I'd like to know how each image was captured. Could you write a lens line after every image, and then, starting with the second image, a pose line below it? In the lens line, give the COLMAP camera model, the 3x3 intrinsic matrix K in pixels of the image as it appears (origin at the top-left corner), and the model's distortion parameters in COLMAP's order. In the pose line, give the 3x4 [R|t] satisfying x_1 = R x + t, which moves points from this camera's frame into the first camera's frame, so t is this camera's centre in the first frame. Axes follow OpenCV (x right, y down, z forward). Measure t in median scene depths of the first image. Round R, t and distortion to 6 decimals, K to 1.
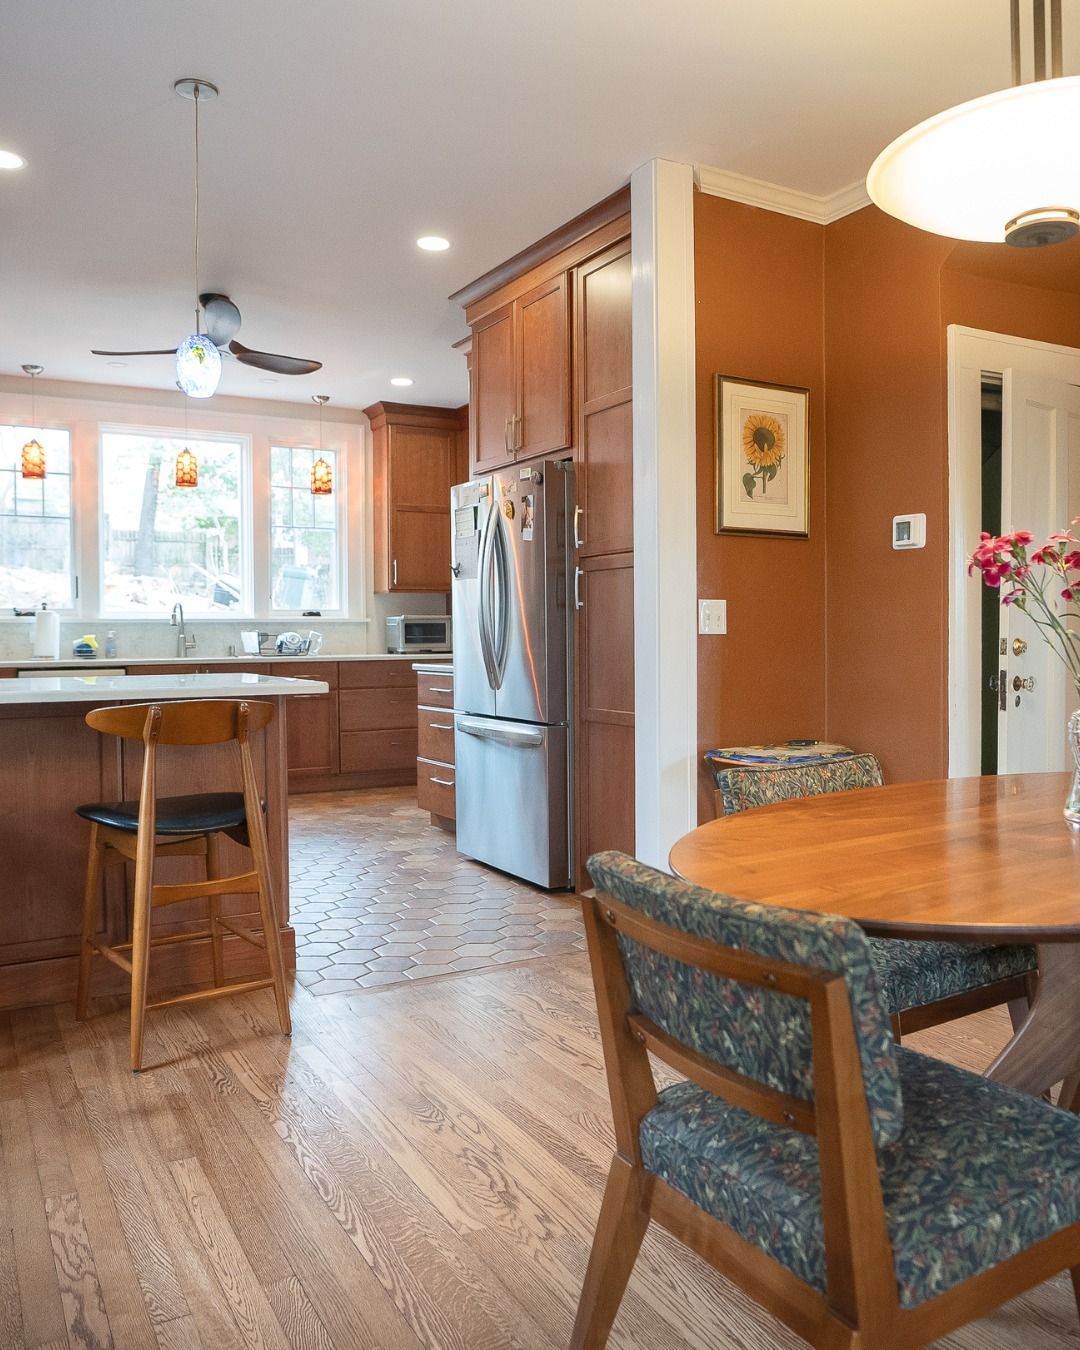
lens RADIAL K [[1046.0, 0, 540.0], [0, 1046.0, 675.0], [0, 0, 1]] dist [-0.078118, 0.052131]
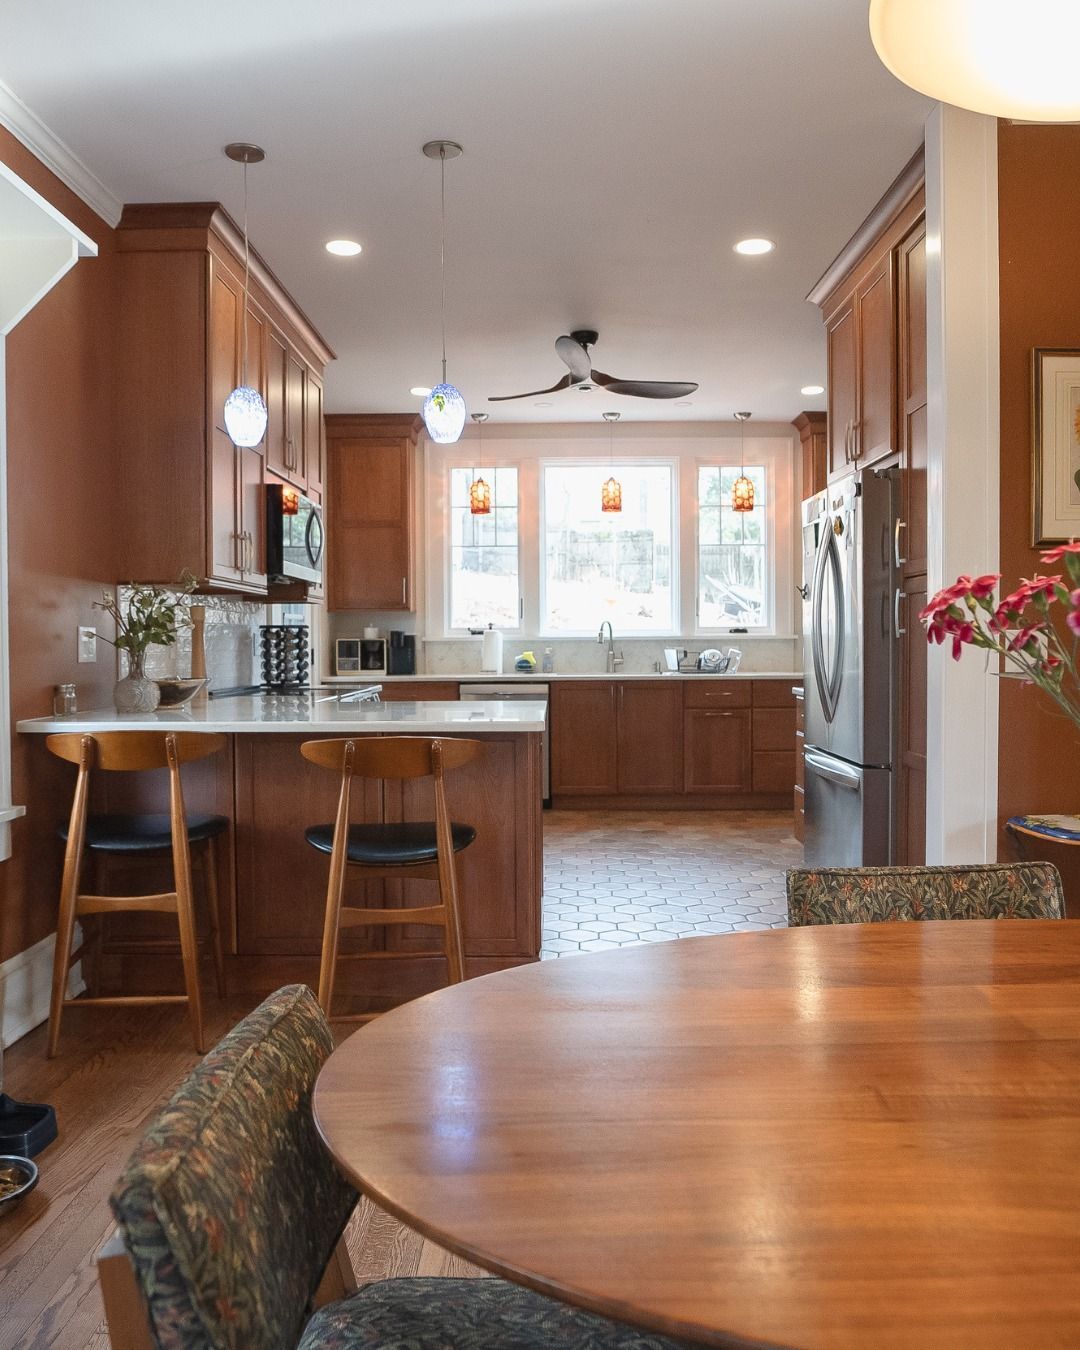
lens RADIAL K [[1010.6, 0, 540.0], [0, 1010.6, 675.0], [0, 0, 1]] dist [-0.062721, 0.034938]
pose [[0.860231, 0.017624, -0.509601, 0.124479], [-0.018818, 0.999819, 0.002812, -0.017022], [0.509558, 0.007171, 0.860407, 0.076755]]
